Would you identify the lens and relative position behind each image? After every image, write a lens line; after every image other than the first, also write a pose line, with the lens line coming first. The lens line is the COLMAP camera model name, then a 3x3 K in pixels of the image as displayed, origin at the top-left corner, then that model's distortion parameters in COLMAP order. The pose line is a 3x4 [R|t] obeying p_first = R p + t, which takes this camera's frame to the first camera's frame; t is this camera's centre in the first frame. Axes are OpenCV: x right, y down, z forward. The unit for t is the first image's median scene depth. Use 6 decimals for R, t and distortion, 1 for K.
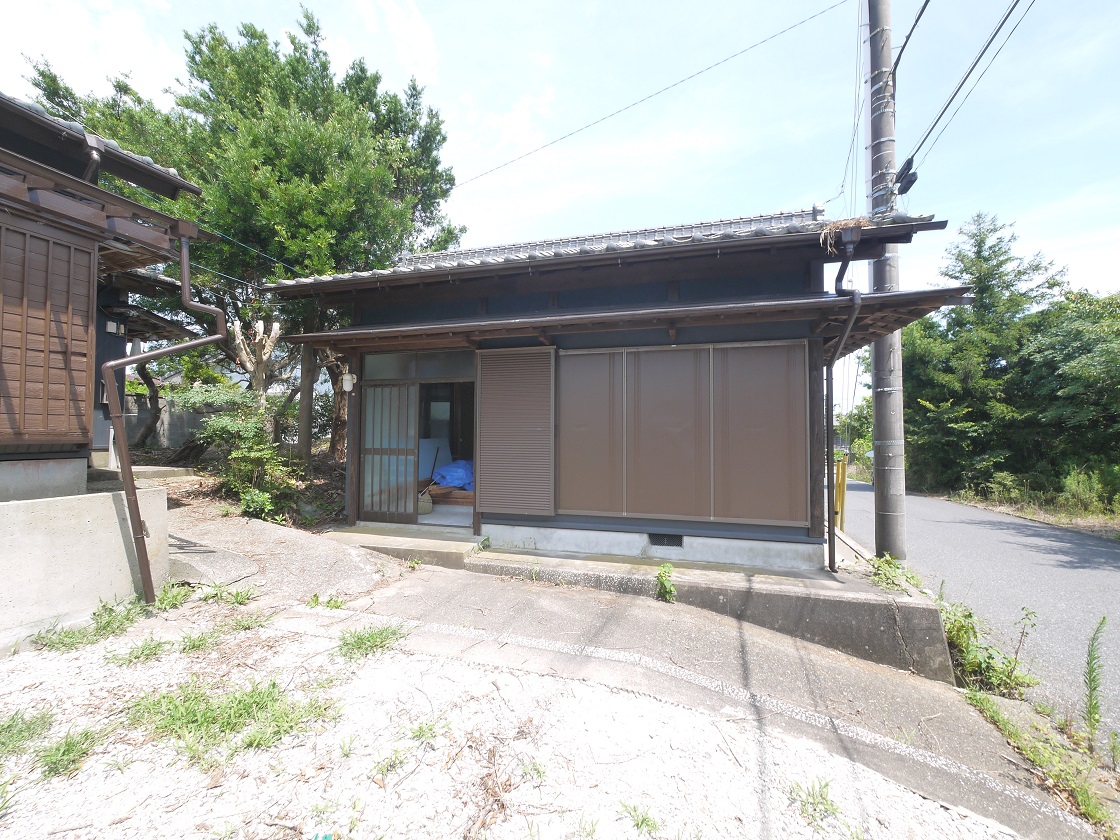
lens RADIAL K [[461.4, 0, 556.5], [0, 461.4, 419.2], [0, 0, 1]] dist [-0.009446, 0.001199]
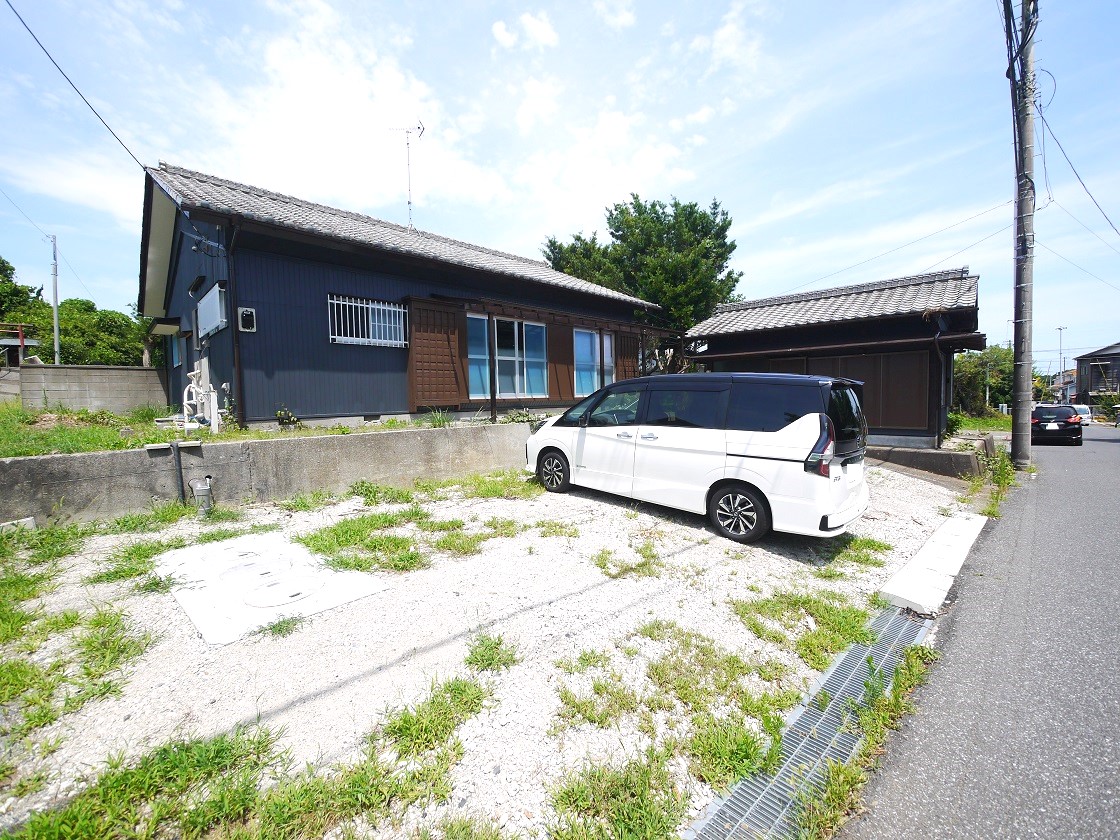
lens RADIAL K [[461.4, 0, 556.5], [0, 461.4, 419.2], [0, 0, 1]] dist [-0.009446, 0.001199]
pose [[0.890037, 0.002343, -0.455882, -0.081445], [0.034560, 0.996762, 0.072596, -0.063235], [0.454576, -0.080369, 0.887075, -2.100994]]
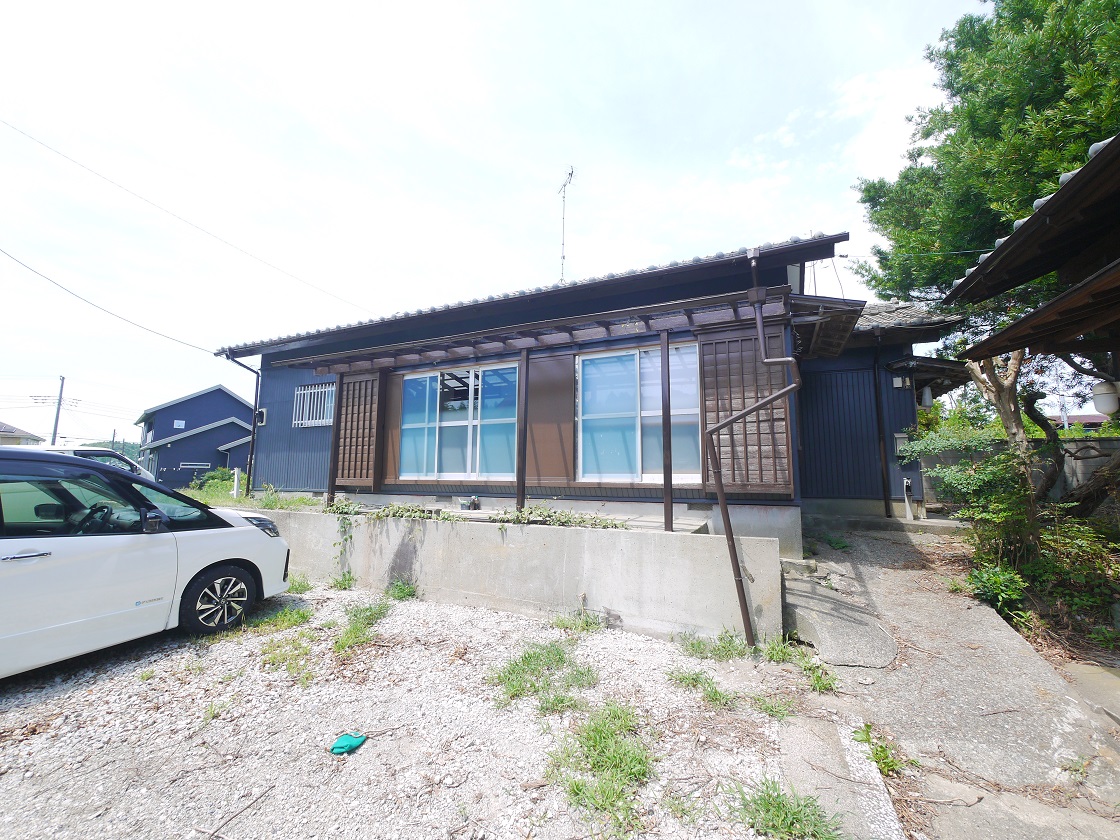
lens RADIAL K [[461.4, 0, 556.5], [0, 461.4, 419.2], [0, 0, 1]] dist [-0.009446, 0.001199]
pose [[-0.128143, -0.127267, -0.983556, 0.241194], [0.021905, 0.991127, -0.131100, 0.004875], [0.991514, -0.038344, -0.124218, 0.566839]]
